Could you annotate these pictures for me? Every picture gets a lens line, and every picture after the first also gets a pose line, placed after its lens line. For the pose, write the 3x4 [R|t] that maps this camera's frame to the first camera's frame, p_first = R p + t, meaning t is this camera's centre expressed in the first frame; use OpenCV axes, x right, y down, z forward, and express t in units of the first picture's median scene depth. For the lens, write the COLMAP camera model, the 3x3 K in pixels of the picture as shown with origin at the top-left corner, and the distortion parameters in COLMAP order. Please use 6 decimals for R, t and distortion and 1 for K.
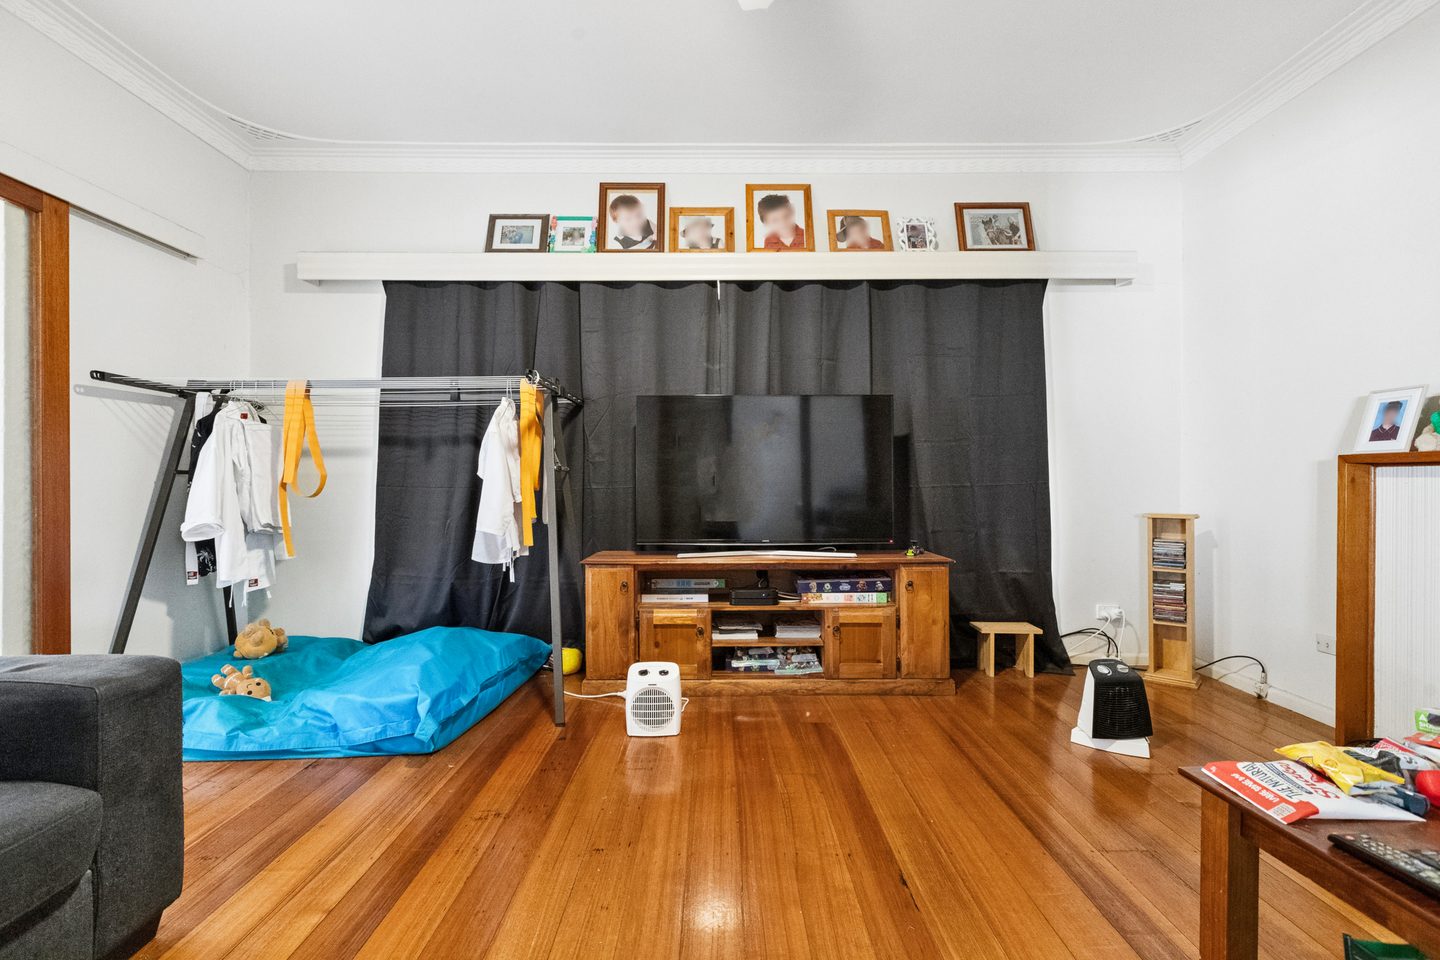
lens RADIAL K [[648.5, 0, 717.1], [0, 648.5, 472.6], [0, 0, 1]] dist [-0.002565, -0.001243]
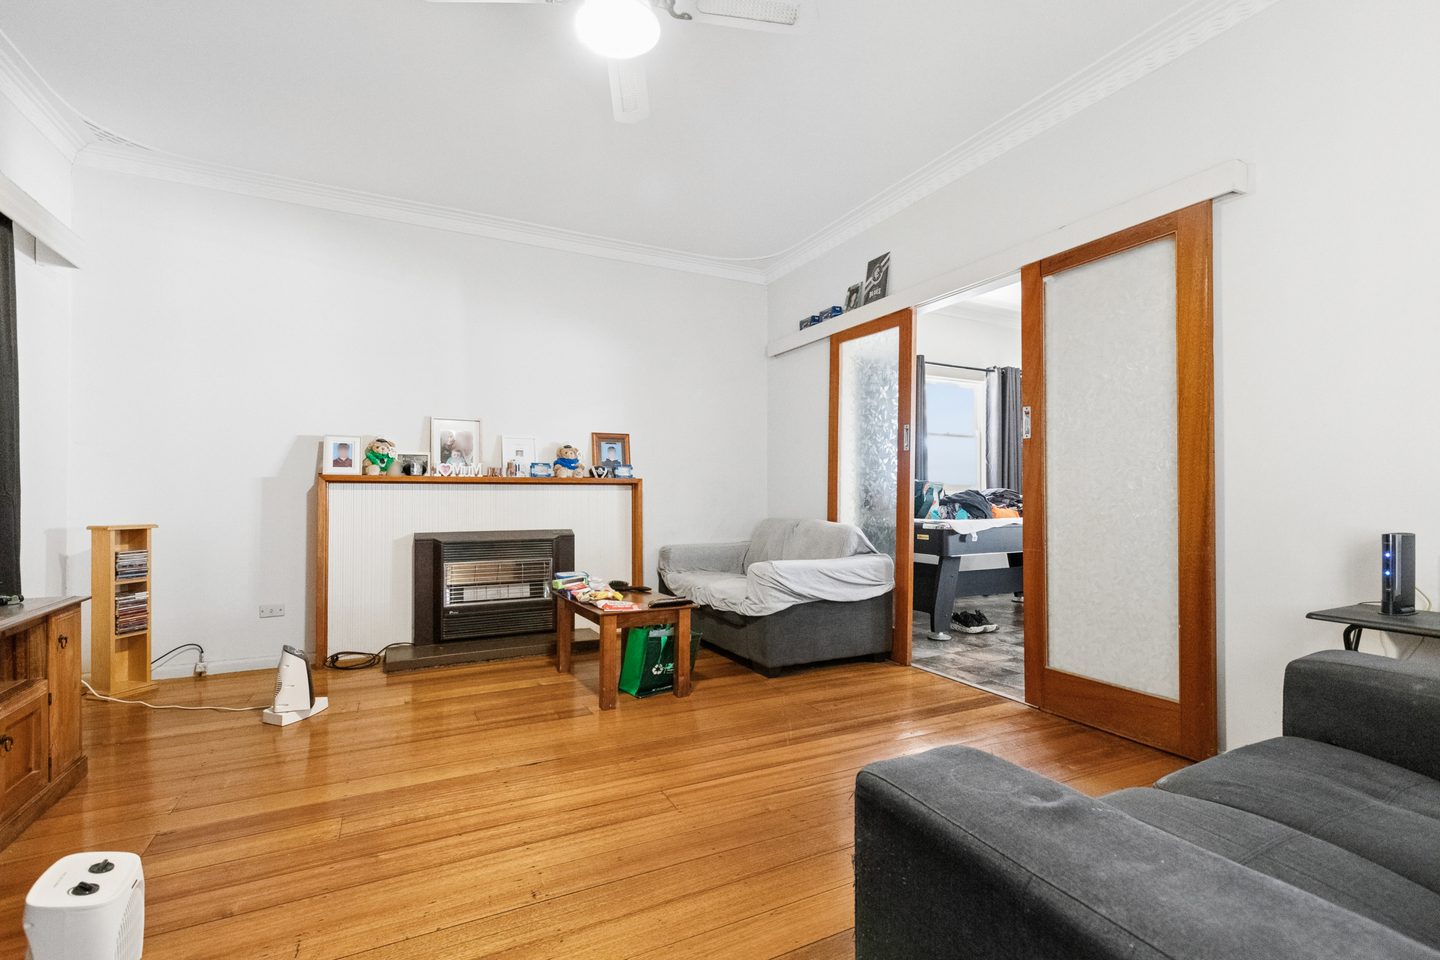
lens RADIAL K [[648.5, 0, 717.1], [0, 648.5, 472.6], [0, 0, 1]] dist [-0.002565, -0.001243]
pose [[-0.442028, 0.030035, 0.896498, -0.804618], [-0.011667, 0.999162, -0.039227, 0.016203], [-0.896926, -0.027799, -0.441307, 0.852960]]
